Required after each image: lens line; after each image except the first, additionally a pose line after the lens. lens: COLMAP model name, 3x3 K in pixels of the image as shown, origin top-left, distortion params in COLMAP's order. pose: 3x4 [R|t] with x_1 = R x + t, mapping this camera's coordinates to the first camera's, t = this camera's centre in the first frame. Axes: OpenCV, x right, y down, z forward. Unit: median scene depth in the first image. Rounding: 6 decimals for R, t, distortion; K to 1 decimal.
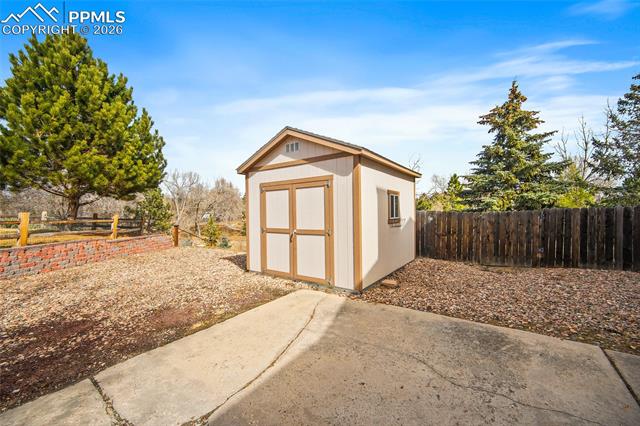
lens RADIAL K [[253.0, 0, 314.7], [0, 253.0, 214.8], [0, 0, 1]] dist [-0.000935, -0.000150]
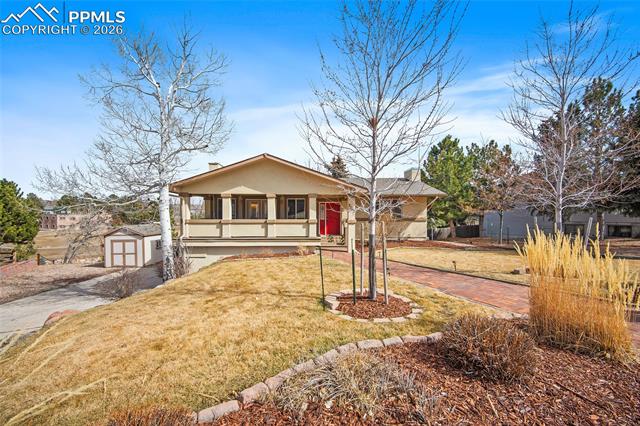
lens RADIAL K [[253.0, 0, 314.7], [0, 253.0, 214.8], [0, 0, 1]] dist [-0.000935, -0.000150]
pose [[0.807361, -0.000955, 0.590057, -0.018087], [0.009181, 0.999898, -0.010943, -0.426352], [-0.589986, 0.014252, 0.807288, -3.536876]]
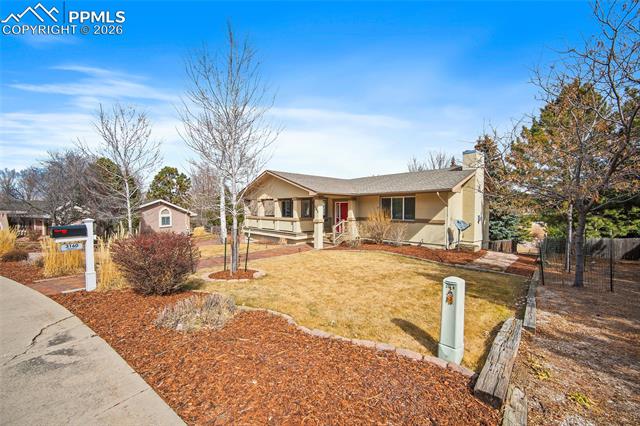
lens RADIAL K [[253.0, 0, 314.7], [0, 253.0, 214.8], [0, 0, 1]] dist [-0.000935, -0.000150]
pose [[0.978972, 0.004151, -0.203952, 2.136910], [-0.002312, 0.999954, 0.009257, -0.474953], [0.203981, -0.008590, 0.978937, -4.391319]]
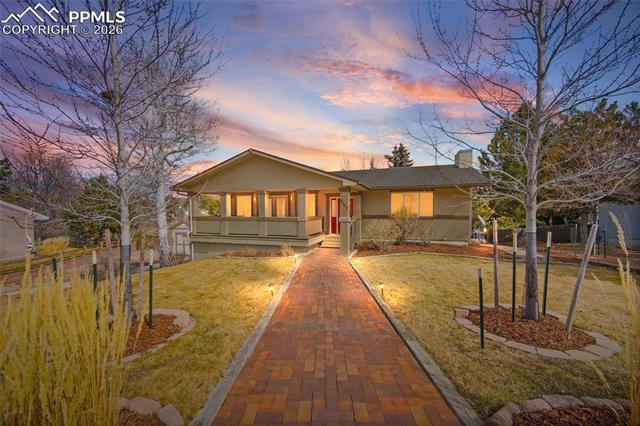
lens RADIAL K [[253.0, 0, 314.7], [0, 253.0, 214.8], [0, 0, 1]] dist [-0.000935, -0.000150]
pose [[0.961314, -0.010355, 0.275261, 0.865015], [0.008951, 0.999940, 0.006358, -0.441845], [-0.275310, -0.003648, 0.961348, -3.706539]]
